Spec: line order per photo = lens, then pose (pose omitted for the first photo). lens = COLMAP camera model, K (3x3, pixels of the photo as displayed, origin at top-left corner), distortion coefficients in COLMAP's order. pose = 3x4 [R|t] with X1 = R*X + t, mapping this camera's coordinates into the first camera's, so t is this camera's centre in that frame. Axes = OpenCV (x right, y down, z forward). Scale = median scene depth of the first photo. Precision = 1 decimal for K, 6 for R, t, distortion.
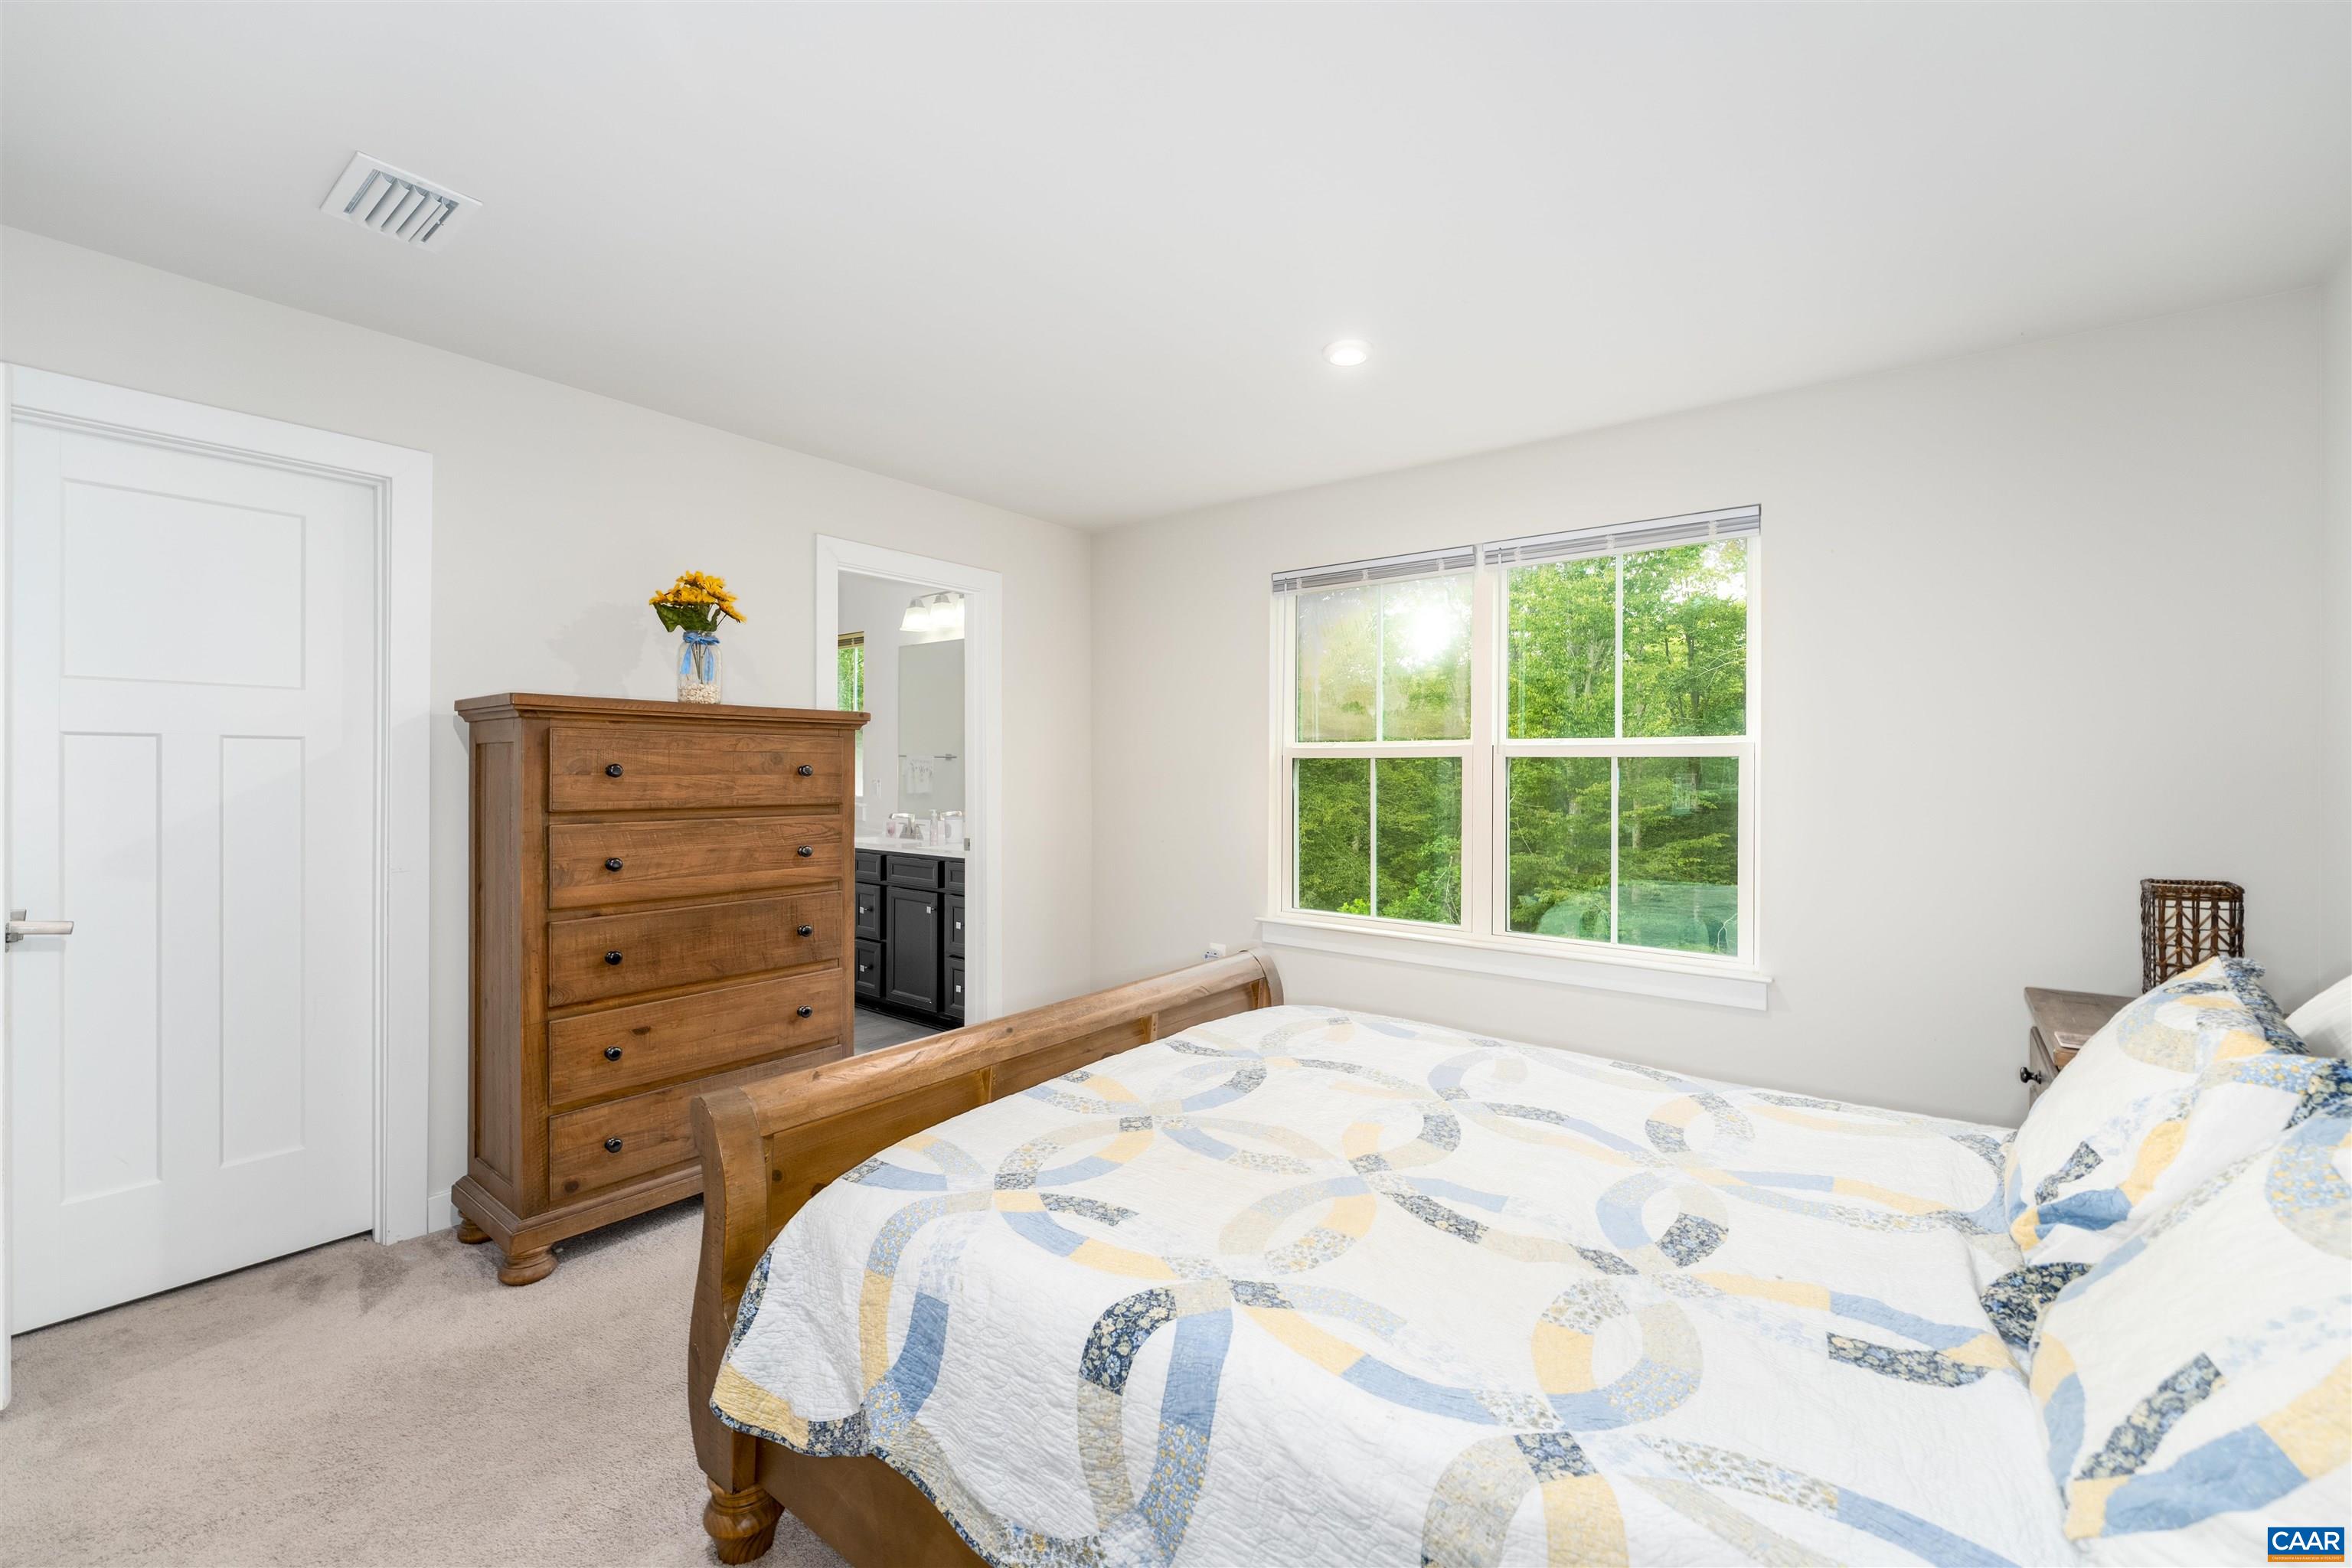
lens RADIAL K [[956.9, 0, 1188.6], [0, 956.9, 773.7], [0, 0, 1]] dist [-0.001181, -0.000215]
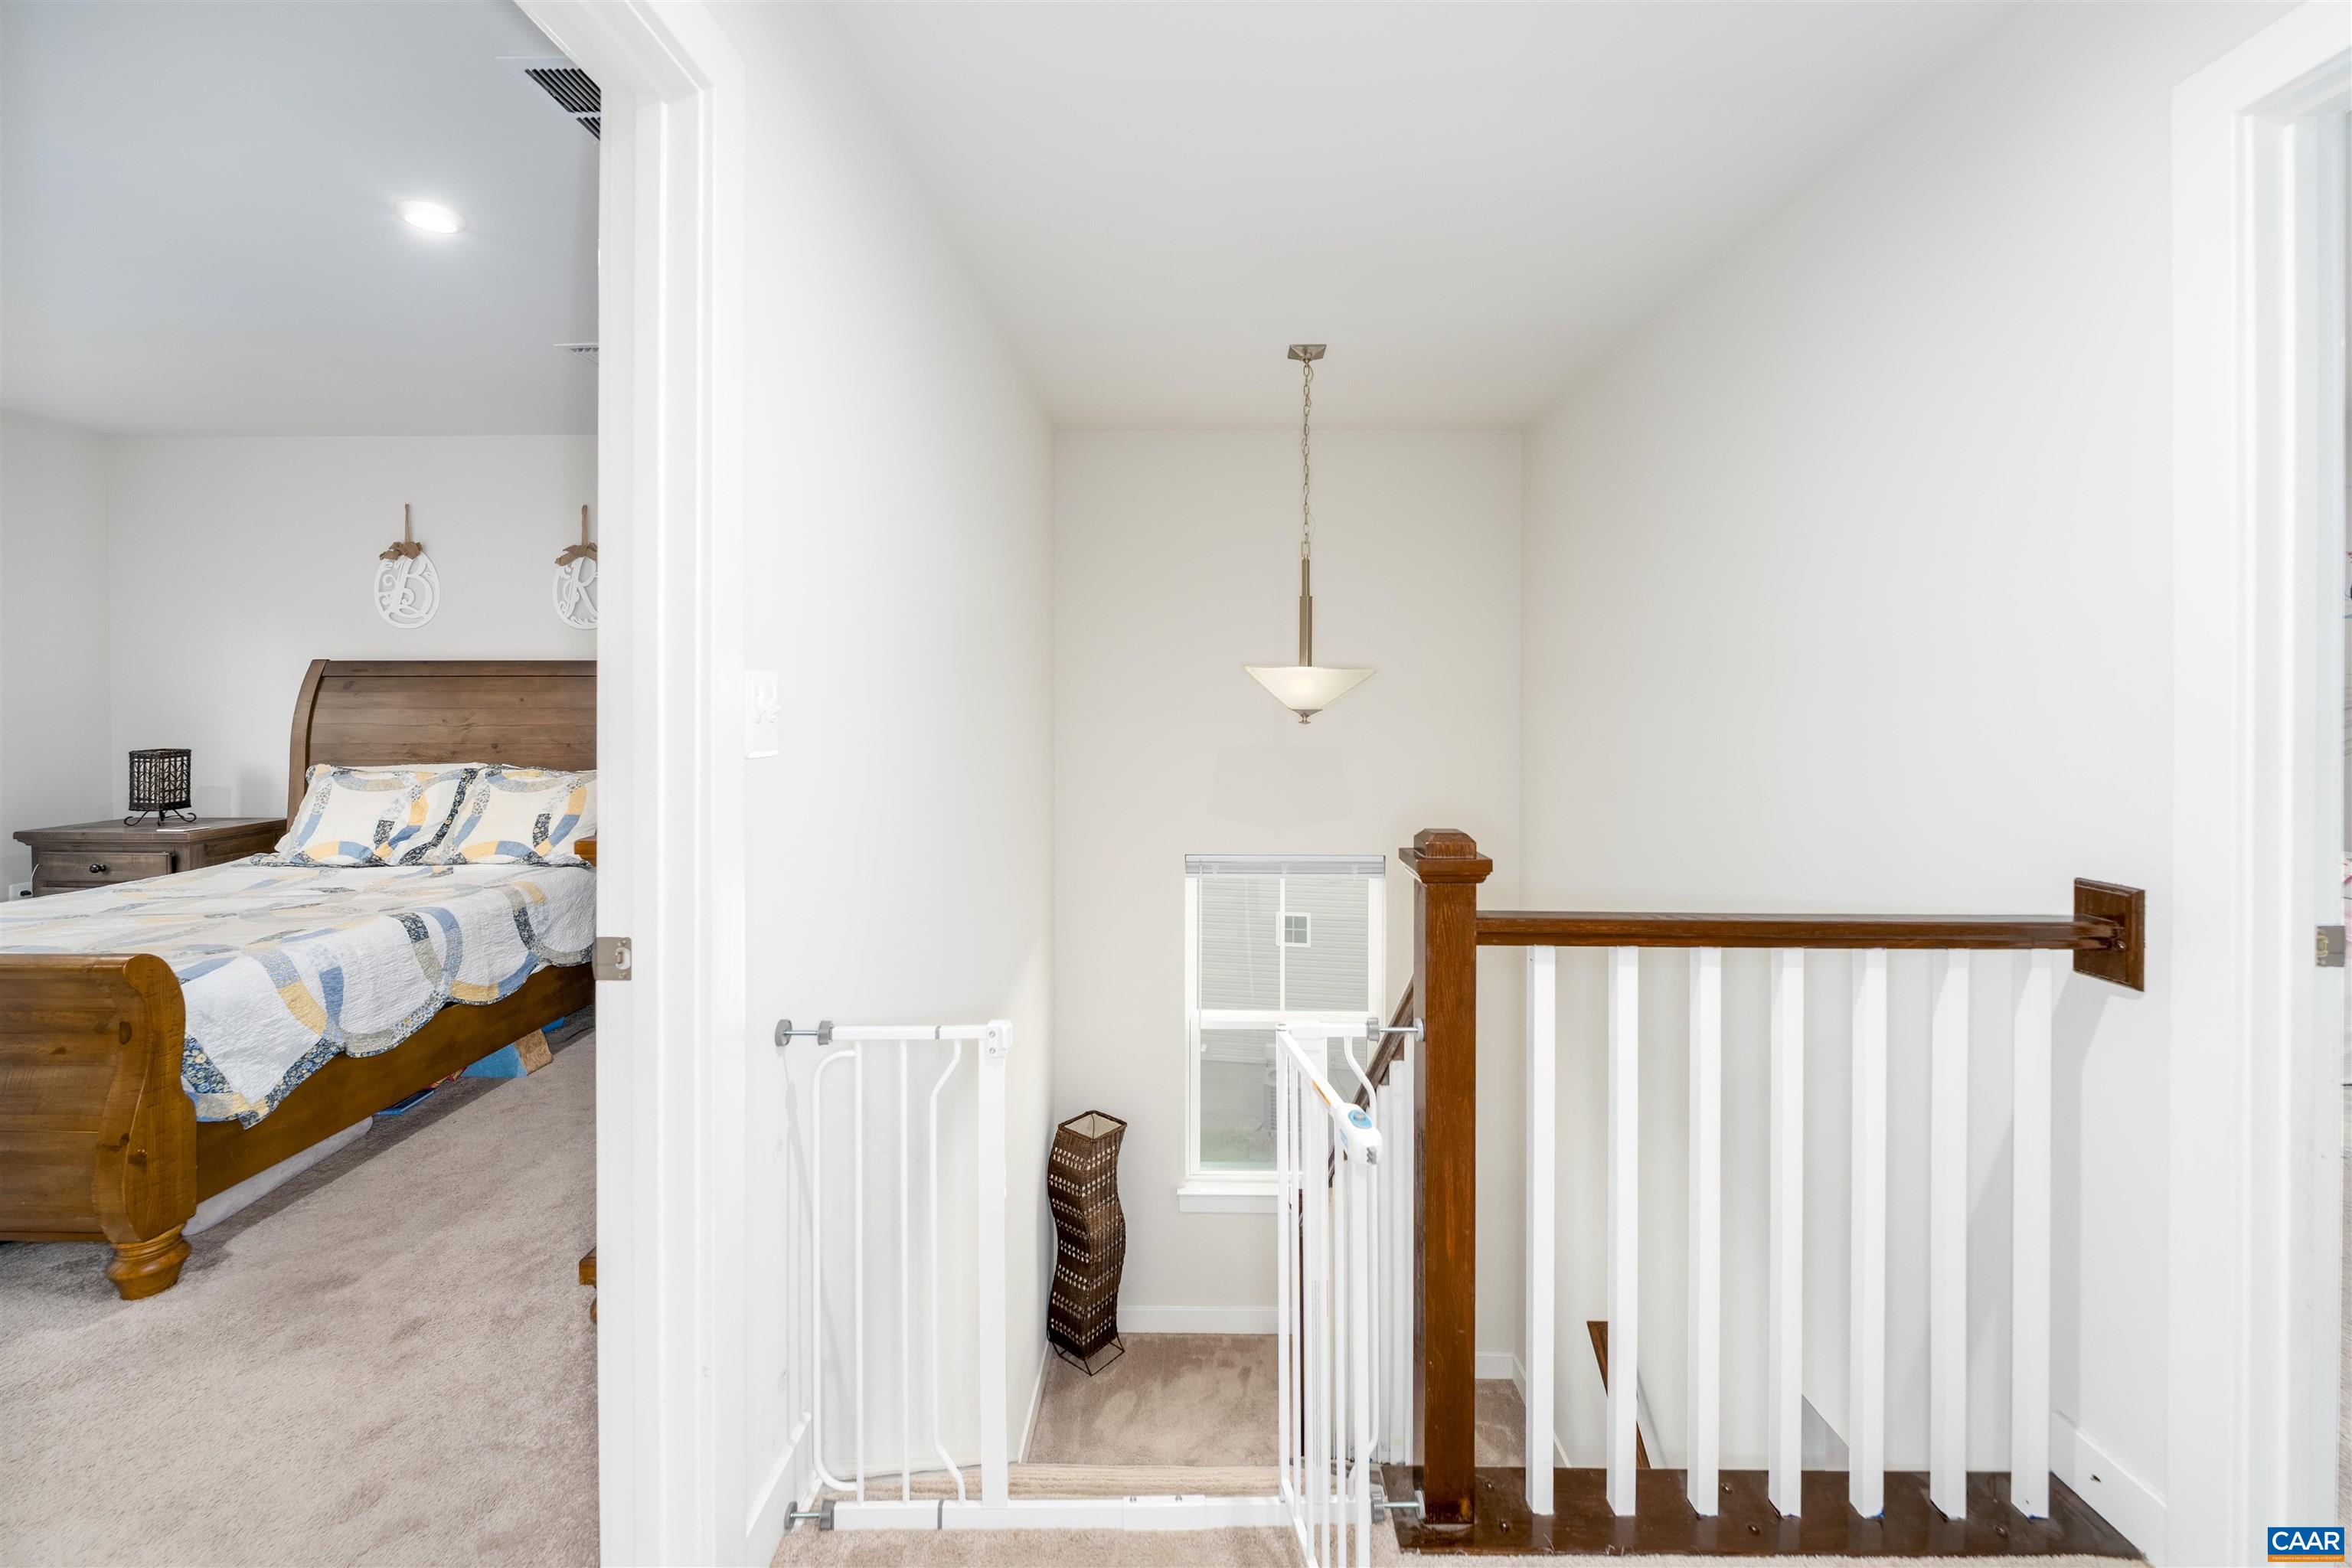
lens RADIAL K [[956.9, 0, 1152.5], [0, 956.9, 705.3], [0, 0, 1]] dist [-0.001181, -0.000215]
pose [[-0.598478, -0.012350, 0.801044, -1.412005], [-0.000341, 0.999885, 0.015161, -0.007251], [-0.801139, 0.008801, -0.598413, 0.415932]]
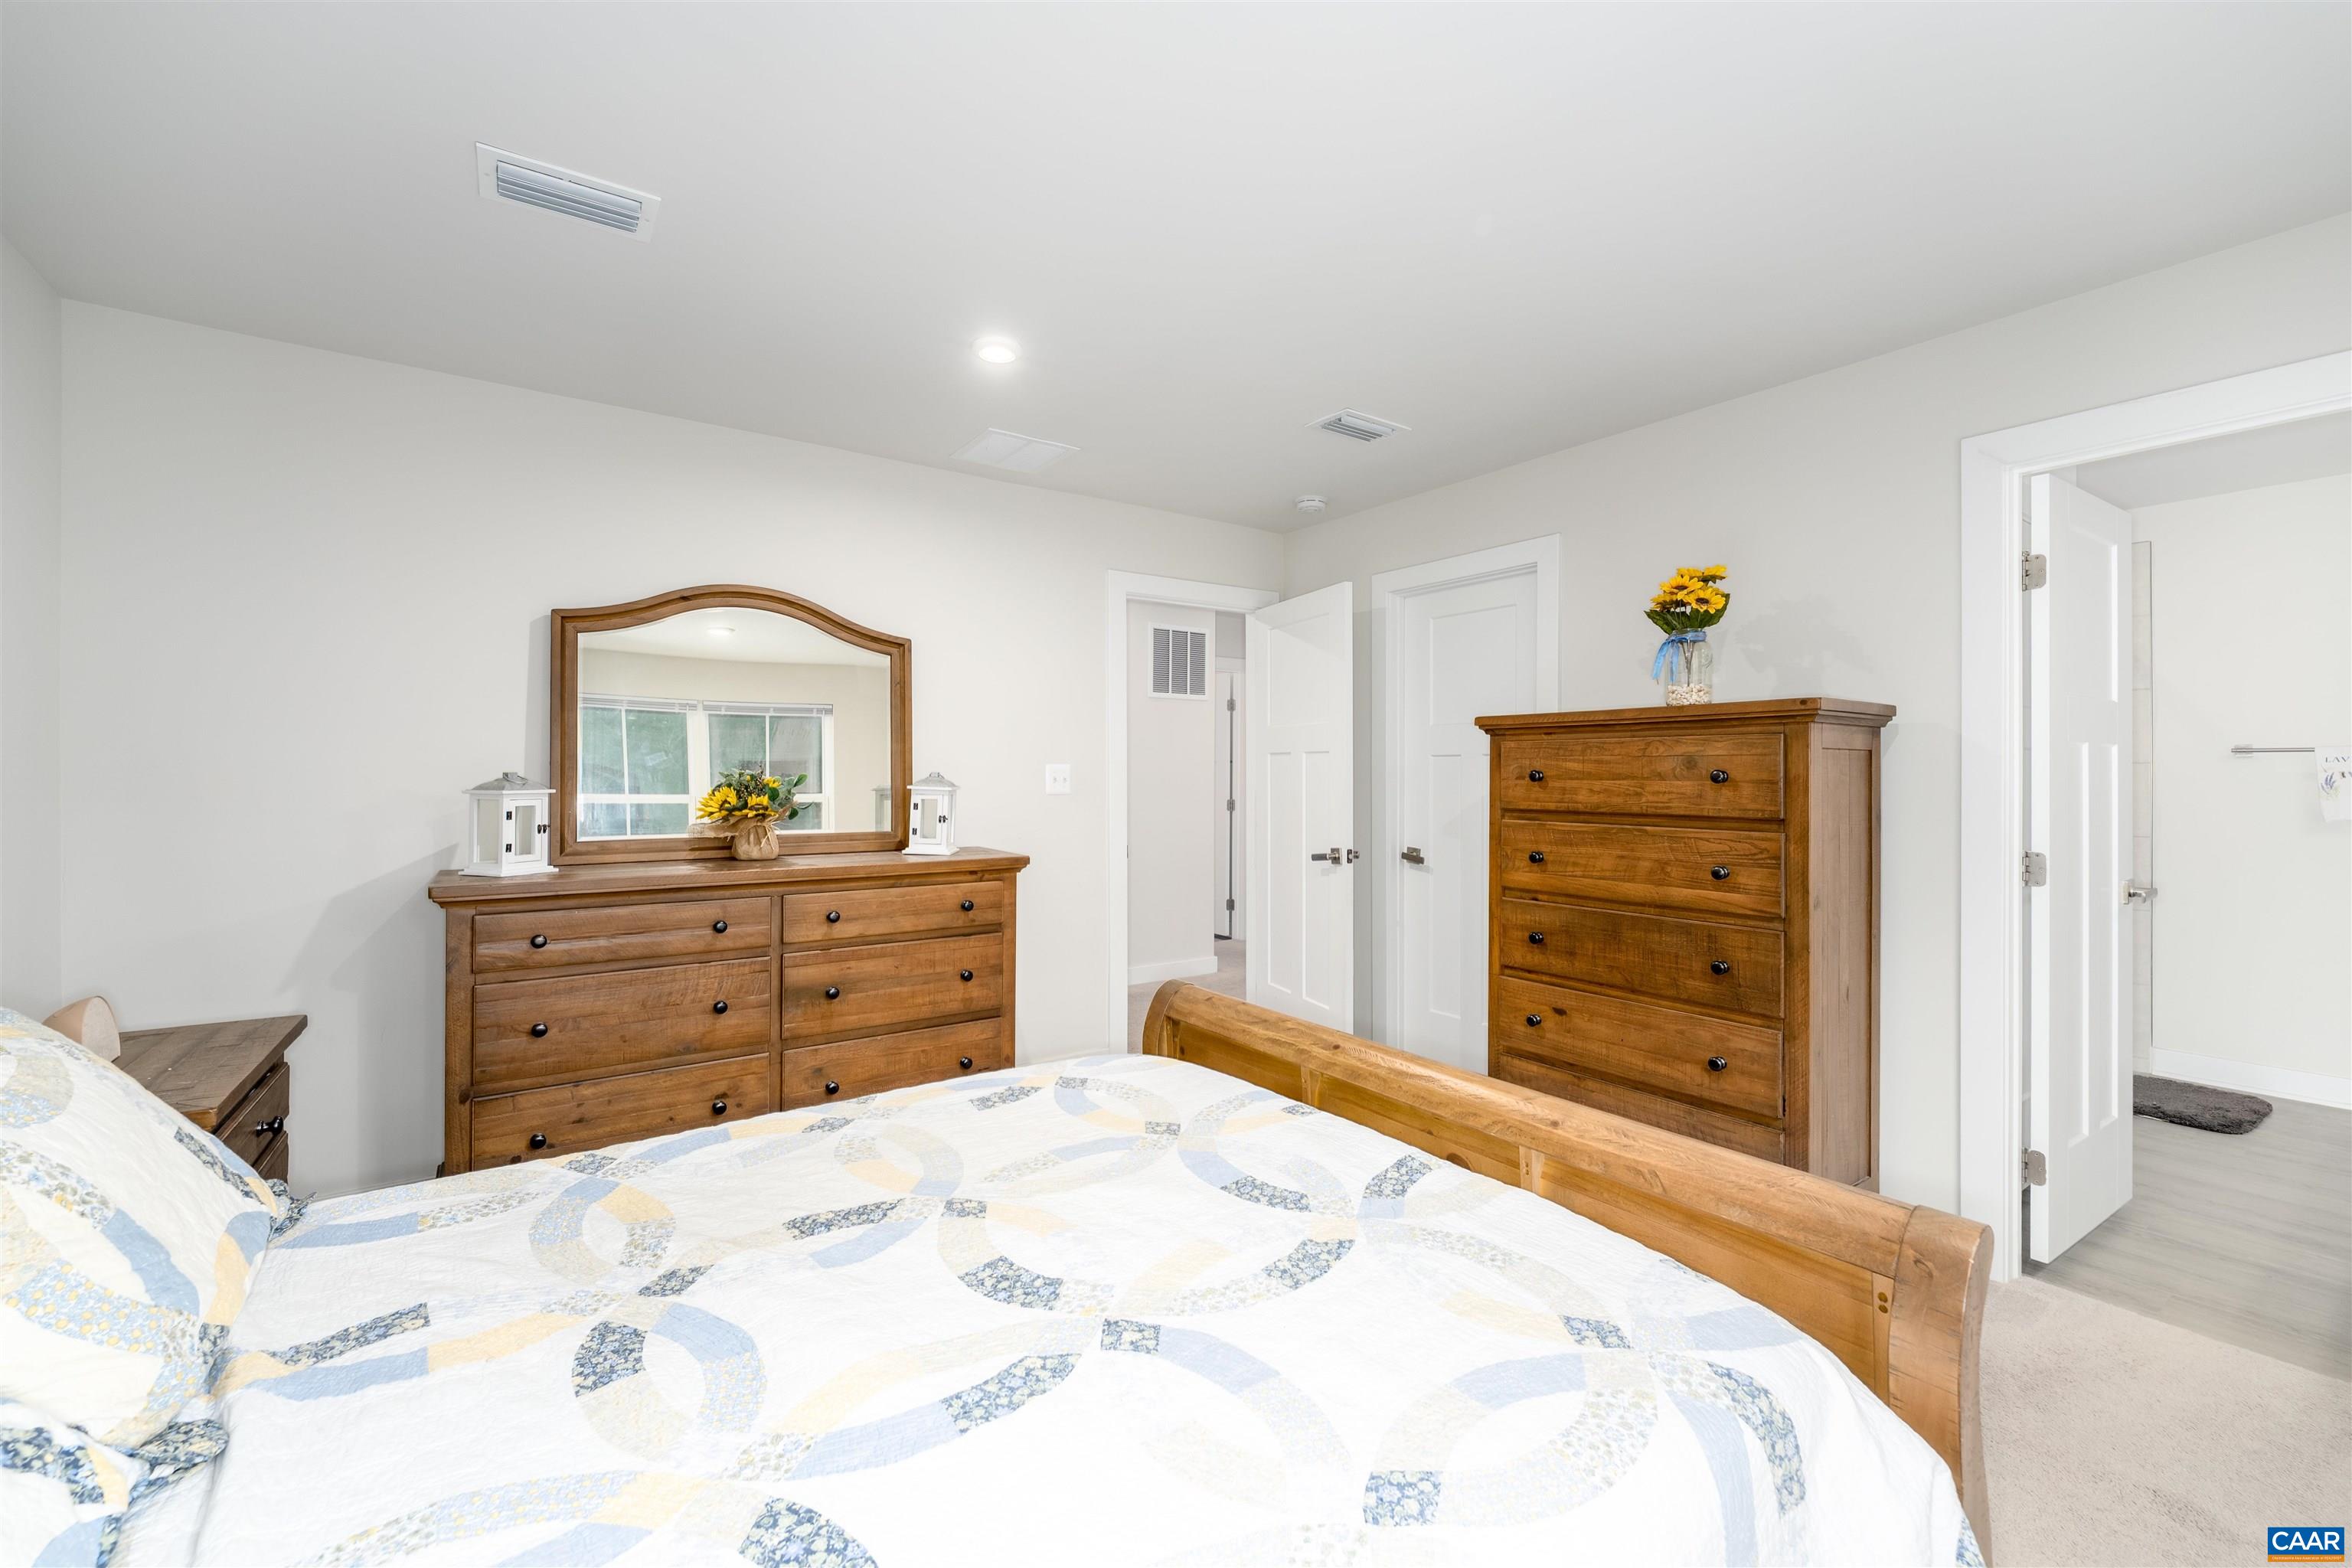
lens RADIAL K [[956.9, 0, 1173.6], [0, 956.9, 779.3], [0, 0, 1]] dist [-0.001181, -0.000215]
pose [[-0.298887, 0.002442, -0.954286, 0.614691], [-0.007205, 0.999962, 0.004816, -0.001494], [0.954261, 0.008315, -0.298858, 0.902046]]
